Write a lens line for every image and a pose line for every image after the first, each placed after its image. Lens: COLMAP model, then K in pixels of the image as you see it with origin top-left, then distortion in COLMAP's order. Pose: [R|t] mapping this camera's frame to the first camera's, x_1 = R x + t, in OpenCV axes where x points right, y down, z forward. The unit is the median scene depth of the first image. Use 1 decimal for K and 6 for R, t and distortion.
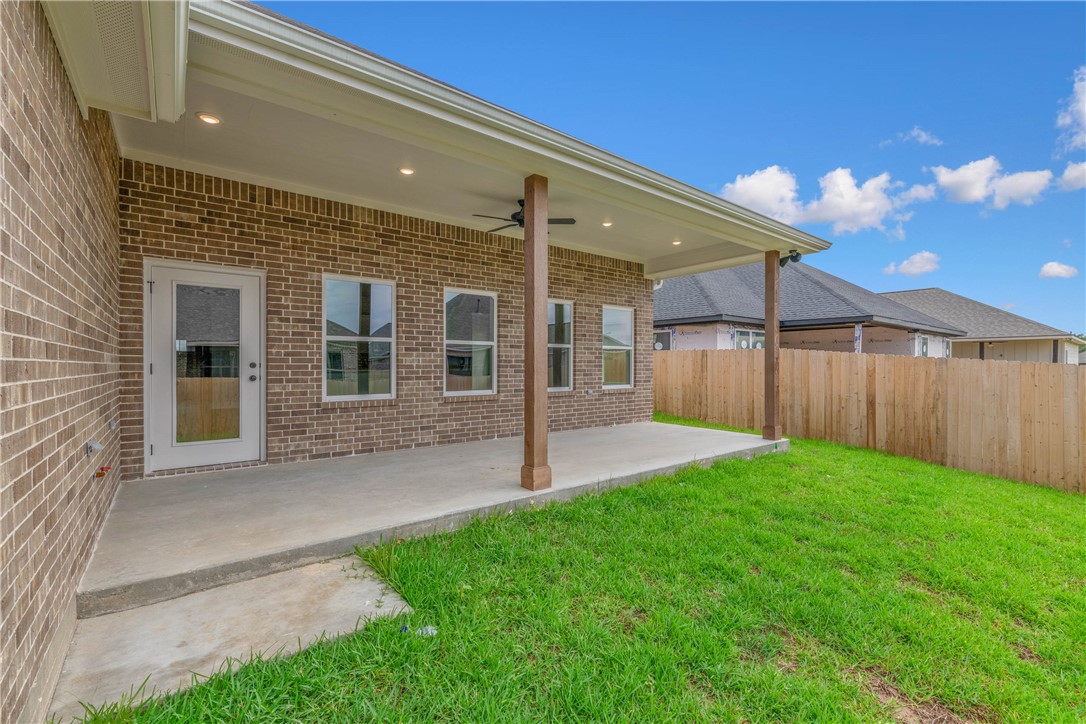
lens RADIAL K [[472.1, 0, 546.7], [0, 472.1, 359.8], [0, 0, 1]] dist [0.001553, -0.000074]
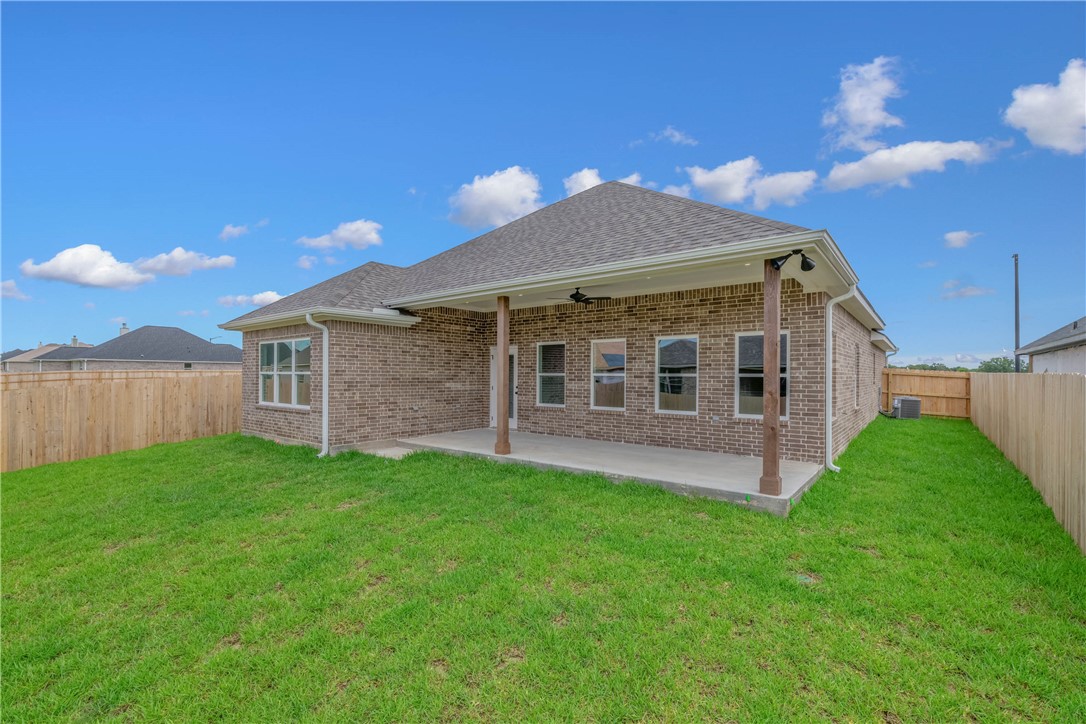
lens RADIAL K [[472.1, 0, 544.7], [0, 472.1, 372.0], [0, 0, 1]] dist [0.001553, -0.000074]
pose [[0.225061, -0.015515, -0.974221, 1.324987], [-0.004009, 0.999850, -0.016850, -0.020205], [0.974336, 0.007698, 0.224965, 0.501710]]
